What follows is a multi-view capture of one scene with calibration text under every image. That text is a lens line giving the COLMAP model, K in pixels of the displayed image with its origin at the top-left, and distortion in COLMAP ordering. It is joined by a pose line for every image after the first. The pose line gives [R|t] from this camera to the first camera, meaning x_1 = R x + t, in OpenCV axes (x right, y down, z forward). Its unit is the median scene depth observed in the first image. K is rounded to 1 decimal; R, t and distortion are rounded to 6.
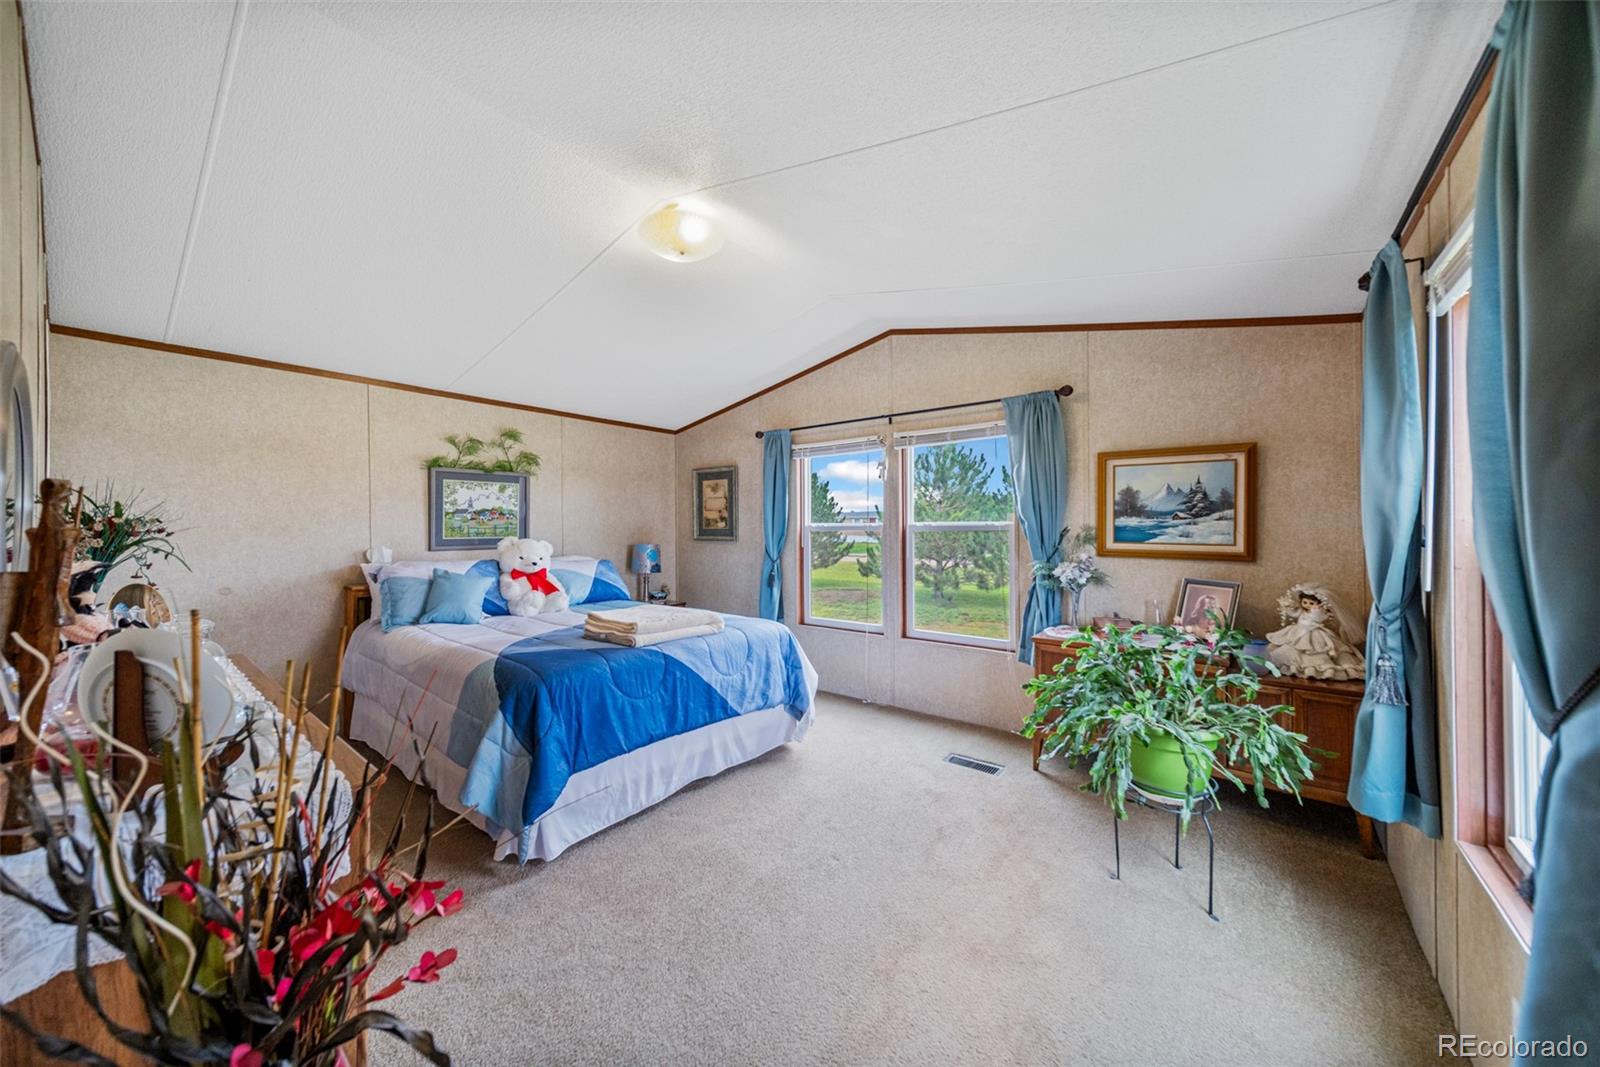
lens RADIAL K [[567.7, 0, 802.0], [0, 567.7, 518.8], [0, 0, 1]] dist [0.054291, 0.000027]
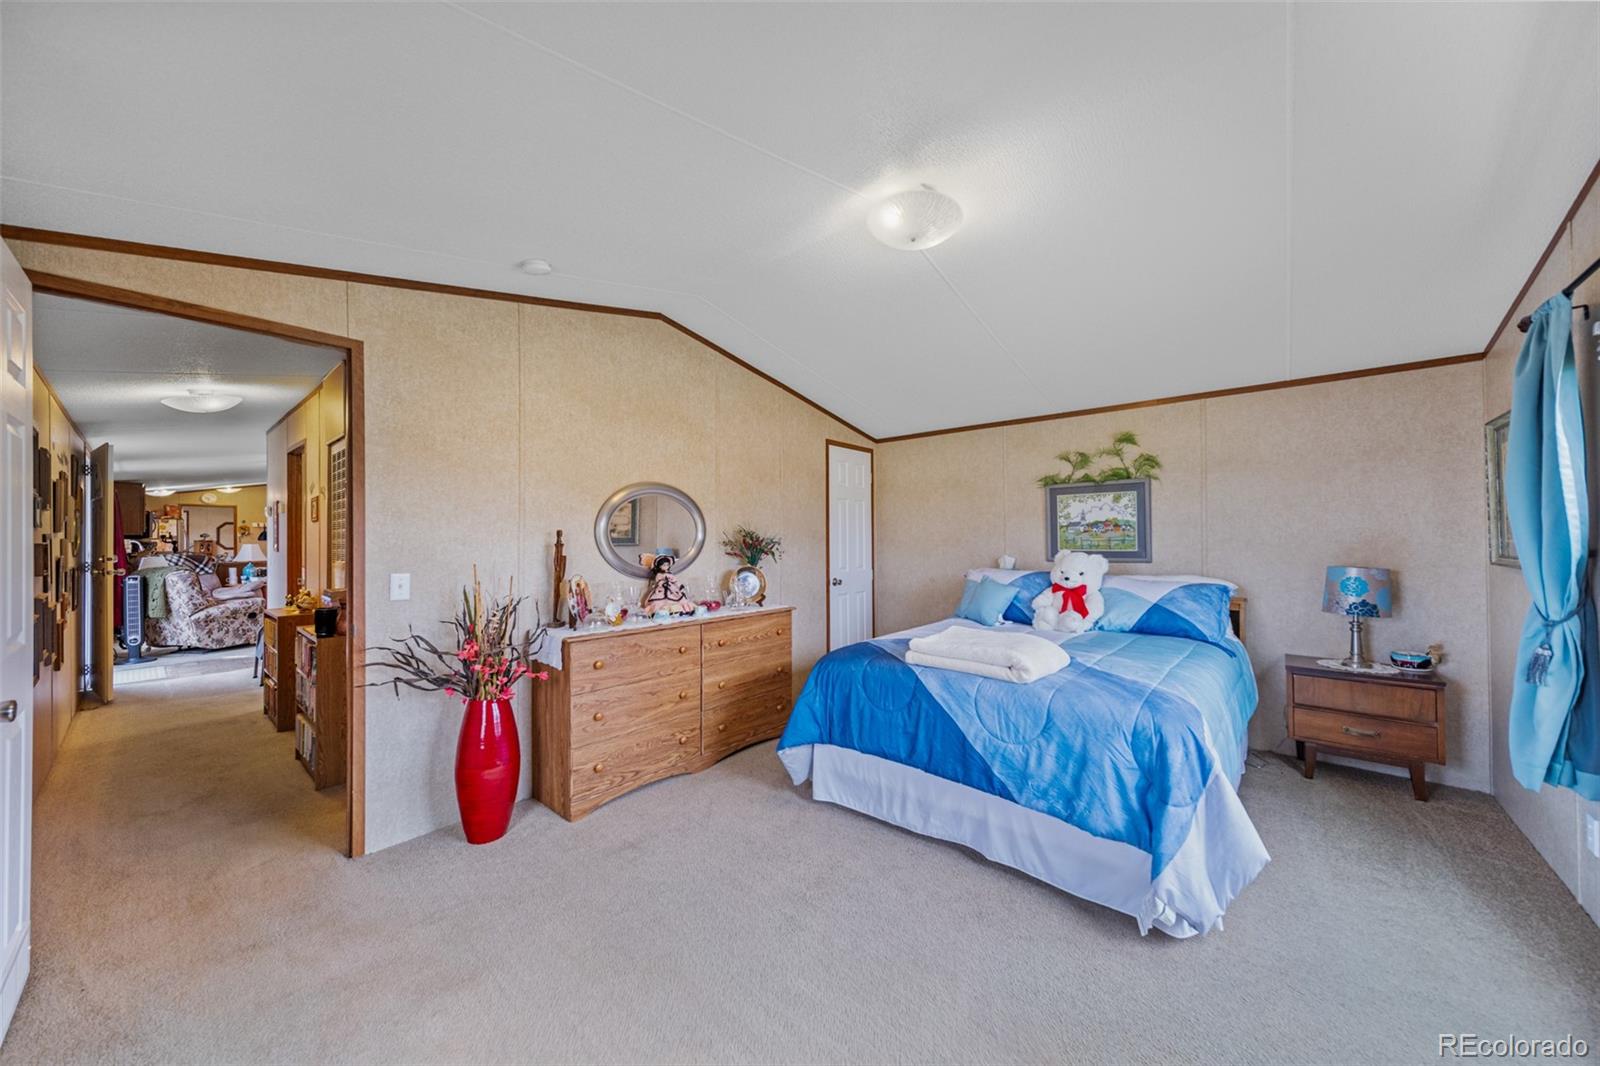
lens RADIAL K [[559.4, 0, 795.5], [0, 559.4, 530.7], [0, 0, 1]] dist [0.001246, 0.000120]
pose [[-0.045365, -0.018980, -0.998790, 0.441717], [0.015554, 0.999685, -0.019703, 0.010504], [0.998849, -0.016429, -0.045056, 0.557157]]
